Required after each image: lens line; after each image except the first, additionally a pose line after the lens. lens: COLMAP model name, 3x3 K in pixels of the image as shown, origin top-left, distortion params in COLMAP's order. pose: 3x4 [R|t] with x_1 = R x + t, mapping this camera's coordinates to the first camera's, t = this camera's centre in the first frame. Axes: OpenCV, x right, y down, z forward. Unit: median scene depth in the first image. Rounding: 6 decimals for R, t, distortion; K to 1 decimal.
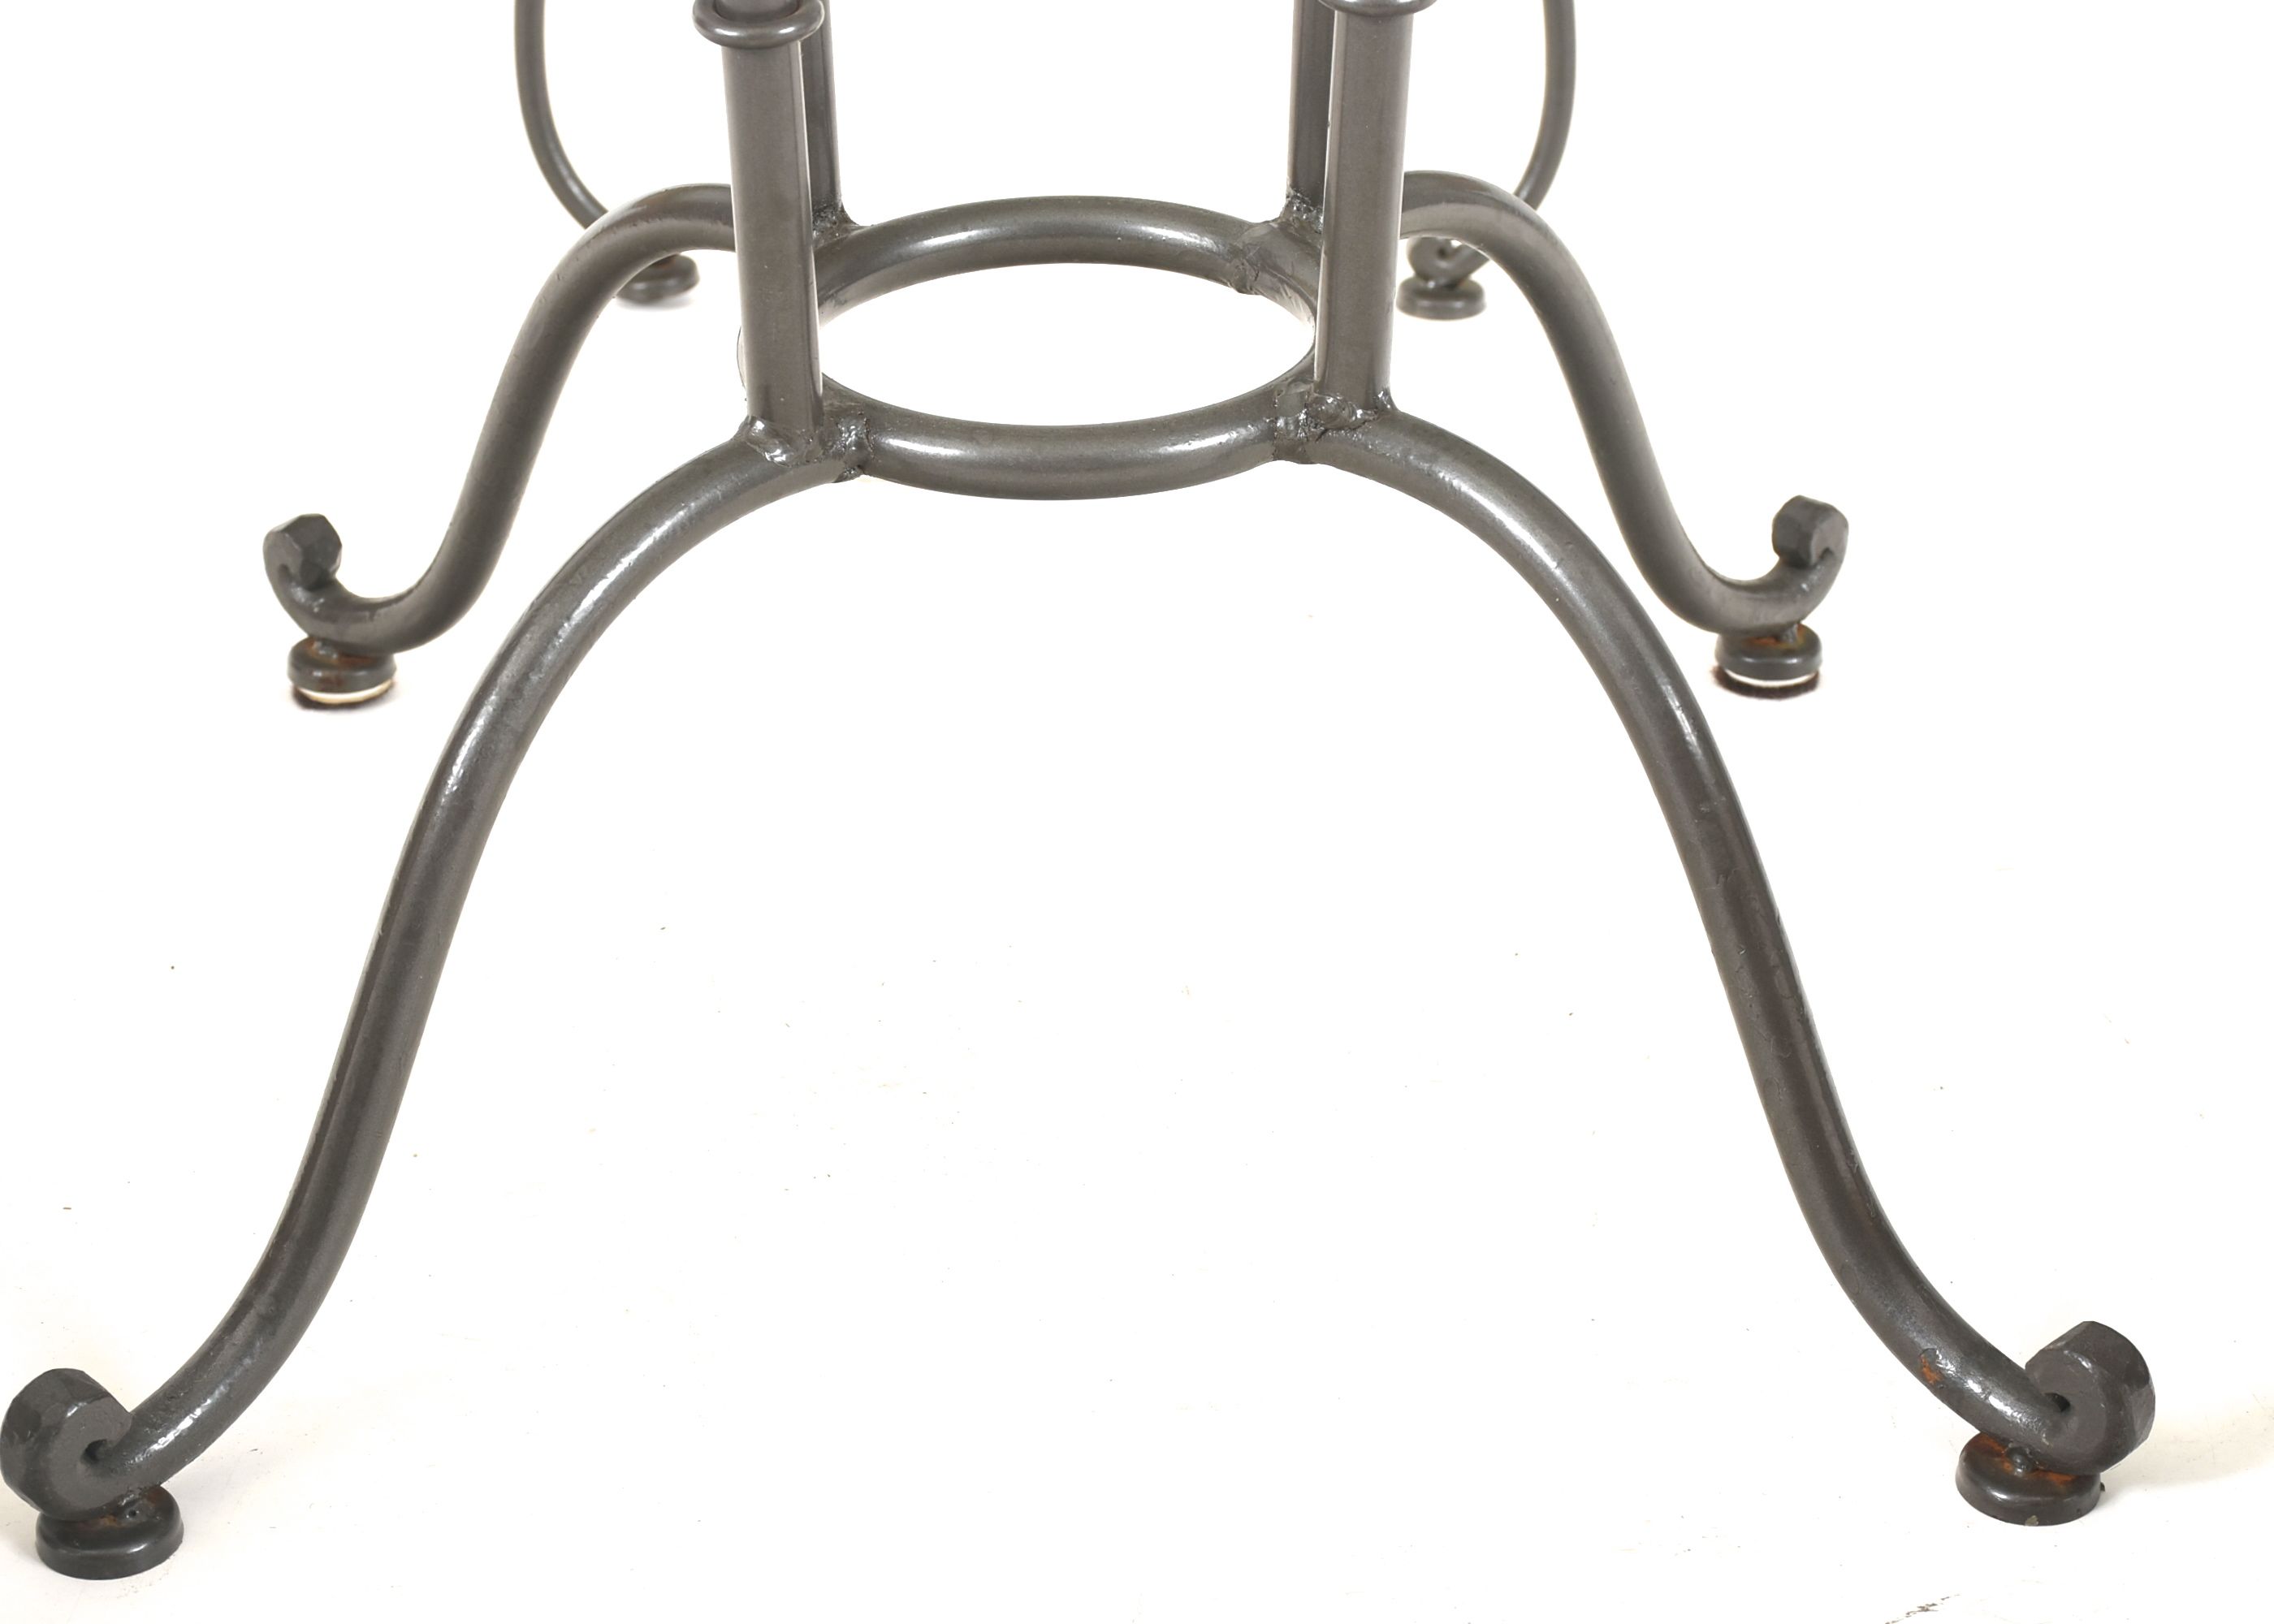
lens RADIAL K [[5212.7, 0, 1127.8], [0, 5212.7, 818.3], [0, 0, 1]] dist [-0.130723, 0.000000]
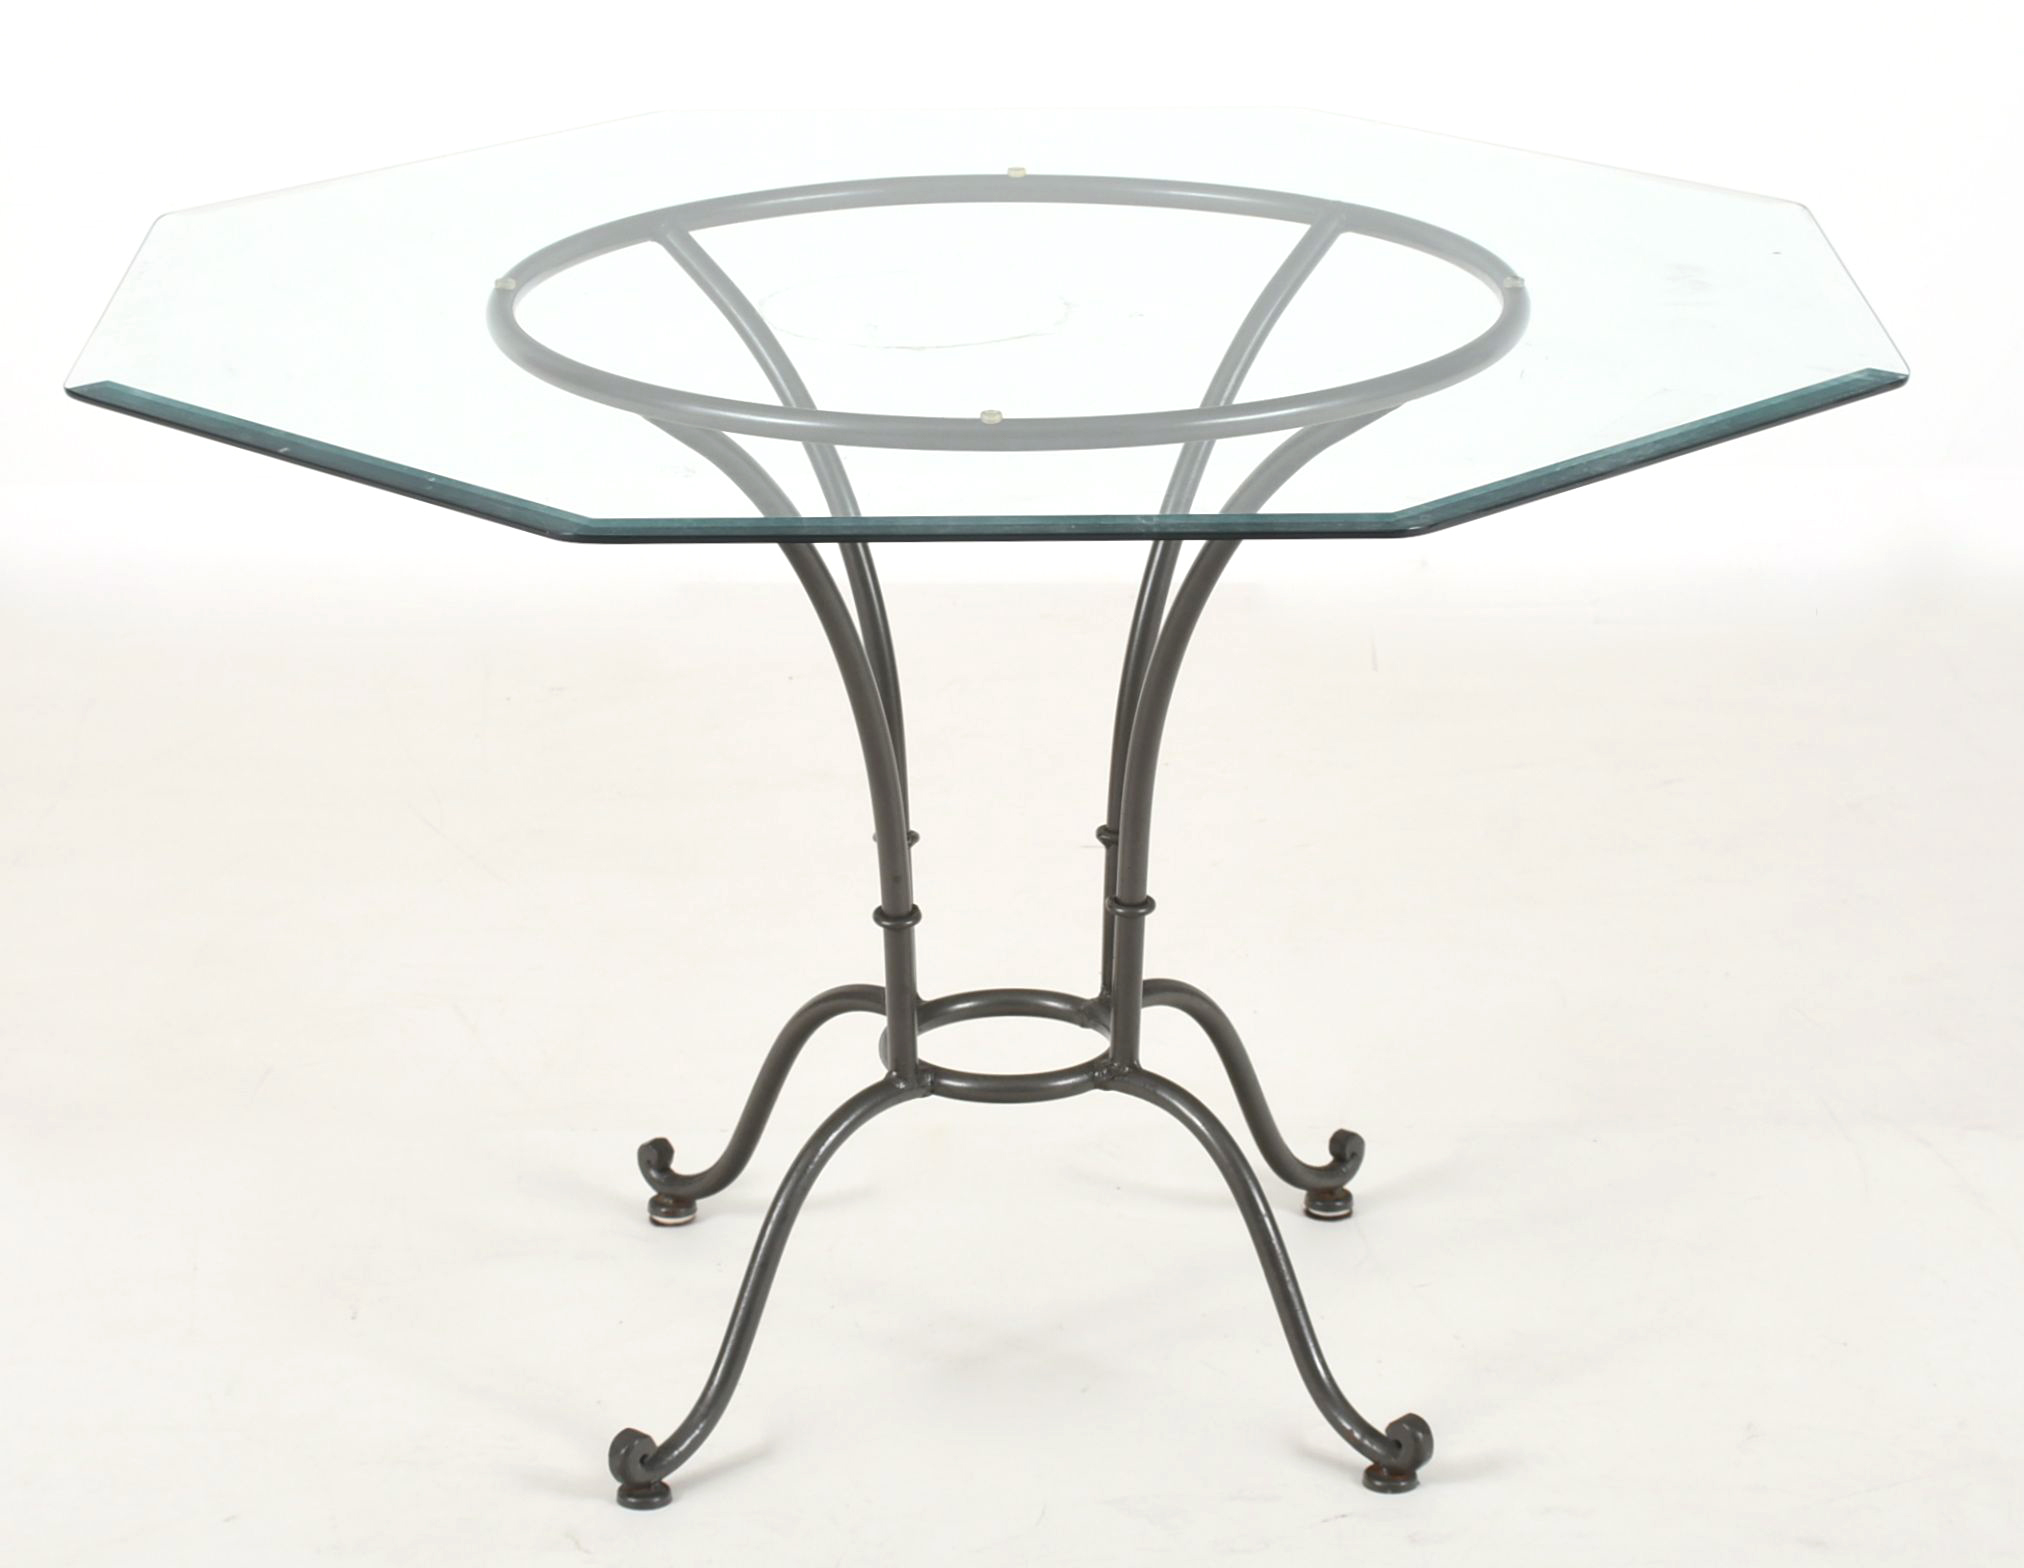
lens RADIAL K [[6357.4, 0, 1003.1], [0, 6357.4, 787.3], [0, 0, 1]] dist [0.052583, 0.000000]
pose [[0.999999, -0.001330, 0.000906, -0.018541], [0.001460, 0.986630, -0.162969, 0.284449], [-0.000677, 0.162970, 0.986631, -2.035710]]
